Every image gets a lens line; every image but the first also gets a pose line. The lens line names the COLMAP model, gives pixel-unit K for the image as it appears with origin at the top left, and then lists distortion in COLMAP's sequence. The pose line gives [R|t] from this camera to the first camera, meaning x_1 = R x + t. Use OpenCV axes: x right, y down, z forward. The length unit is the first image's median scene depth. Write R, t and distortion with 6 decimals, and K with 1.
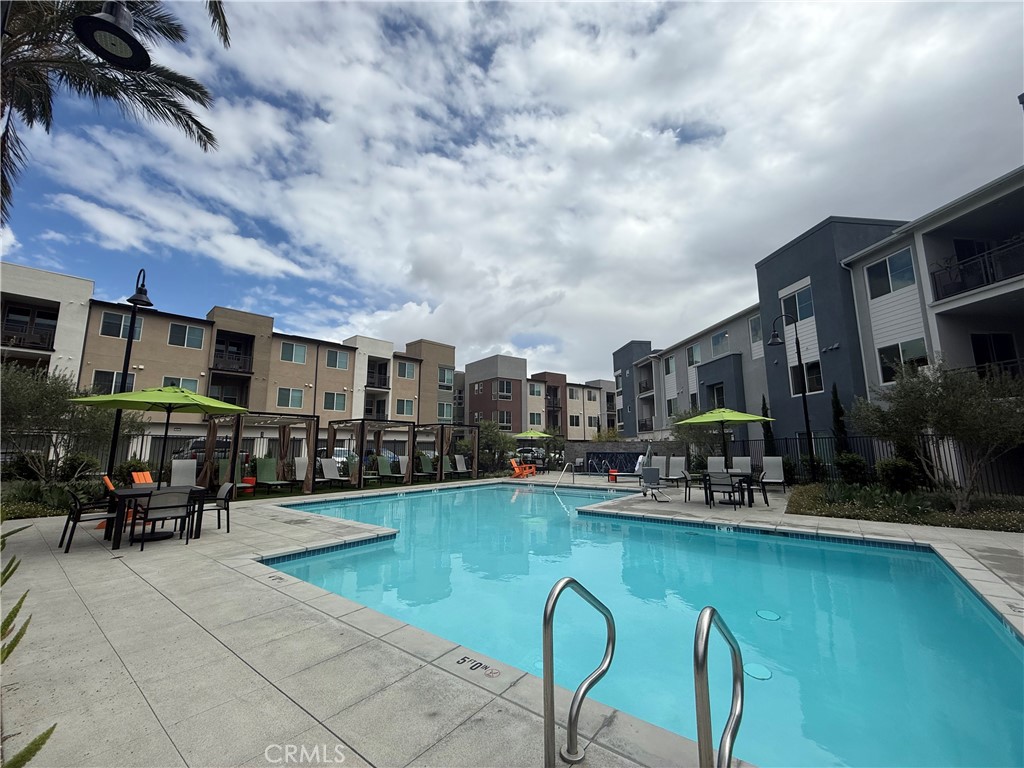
lens RADIAL K [[408.5, 0, 506.0], [0, 408.5, 382.5], [0, 0, 1]] dist [0.001997, -0.000063]
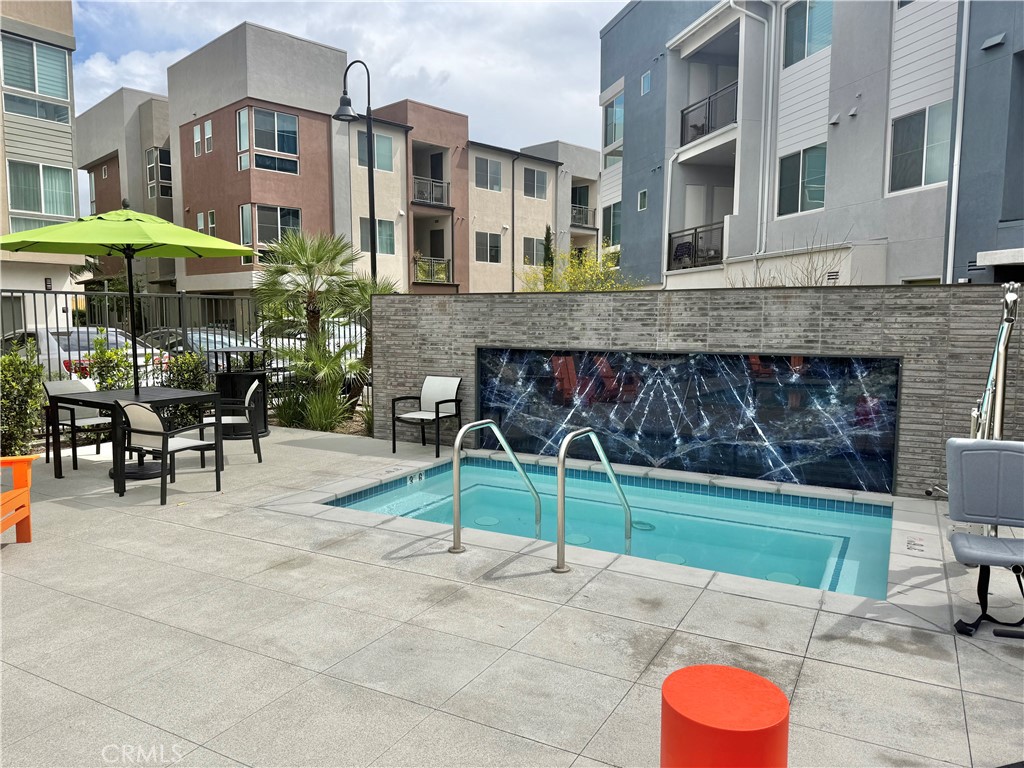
lens RADIAL K [[729.0, 0, 514.3], [0, 729.0, 387.5], [0, 0, 1]] dist [0.040619, -0.000401]
pose [[0.984972, -0.012571, 0.172256, 0.117049], [-0.031752, 0.967168, 0.252148, 0.078013], [-0.169771, -0.253828, 0.952234, 0.503392]]
